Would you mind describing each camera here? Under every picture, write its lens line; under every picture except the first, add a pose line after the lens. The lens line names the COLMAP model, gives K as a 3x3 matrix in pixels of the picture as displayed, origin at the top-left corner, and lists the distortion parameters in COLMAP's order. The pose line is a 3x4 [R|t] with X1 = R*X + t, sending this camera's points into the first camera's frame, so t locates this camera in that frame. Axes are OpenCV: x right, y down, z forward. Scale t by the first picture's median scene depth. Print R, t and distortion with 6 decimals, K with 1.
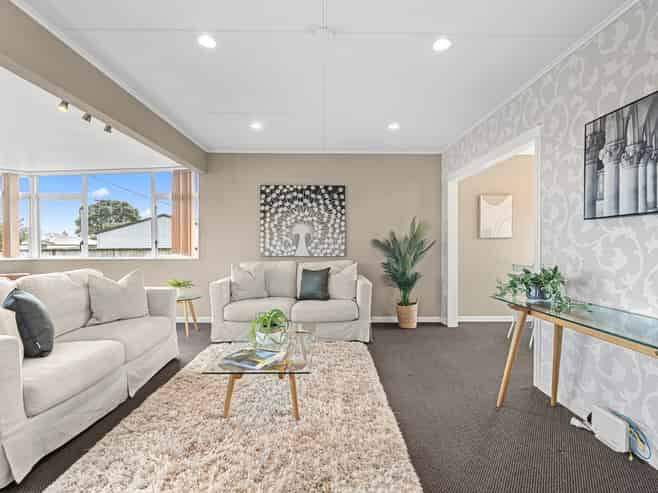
lens RADIAL K [[326.2, 0, 332.8], [0, 326.2, 246.0], [0, 0, 1]] dist [0.004181, 0.000768]
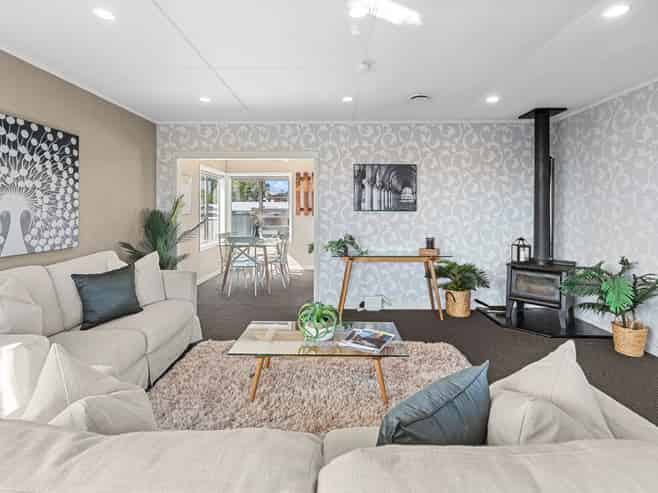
lens RADIAL K [[326.2, 0, 334.6], [0, 326.2, 215.2], [0, 0, 1]] dist [0.004181, 0.000768]
pose [[0.042461, -0.012590, 0.999019, -0.587377], [0.004803, 0.999912, 0.012397, -0.035621], [-0.999087, 0.004272, 0.042517, 0.473851]]
